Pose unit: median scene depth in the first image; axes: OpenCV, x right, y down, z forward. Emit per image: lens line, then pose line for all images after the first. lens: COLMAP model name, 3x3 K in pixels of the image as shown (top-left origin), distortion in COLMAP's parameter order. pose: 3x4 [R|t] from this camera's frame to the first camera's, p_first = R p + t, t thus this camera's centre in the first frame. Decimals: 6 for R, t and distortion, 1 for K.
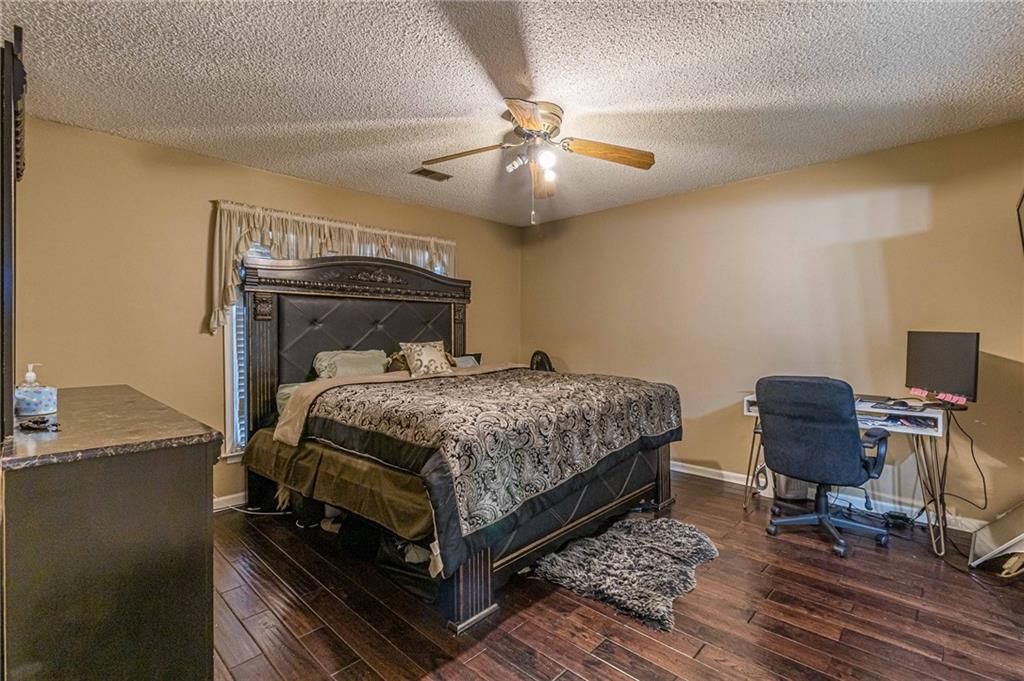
lens RADIAL K [[472.6, 0, 525.3], [0, 472.6, 338.2], [0, 0, 1]] dist [-0.001287, -0.000047]
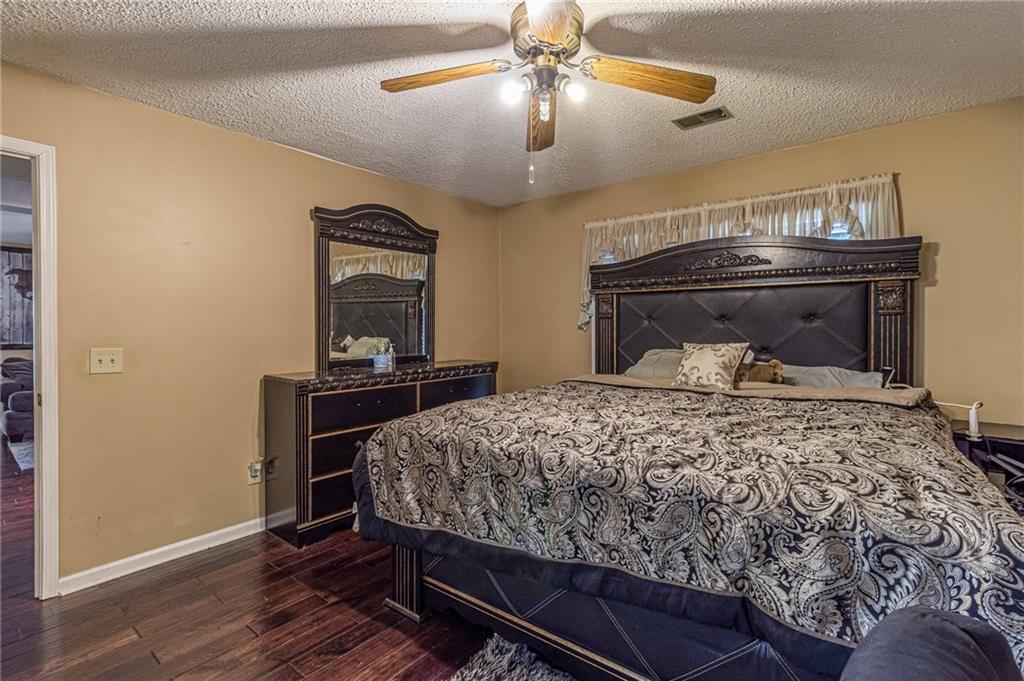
lens RADIAL K [[476.5, 0, 520.8], [0, 476.5, 332.9], [0, 0, 1]] dist [0.000210, -0.000017]
pose [[0.075739, 0.016032, -0.996999, 0.544398], [-0.014265, 0.999786, 0.014993, -0.016529], [0.997026, 0.013086, 0.075952, 0.677628]]
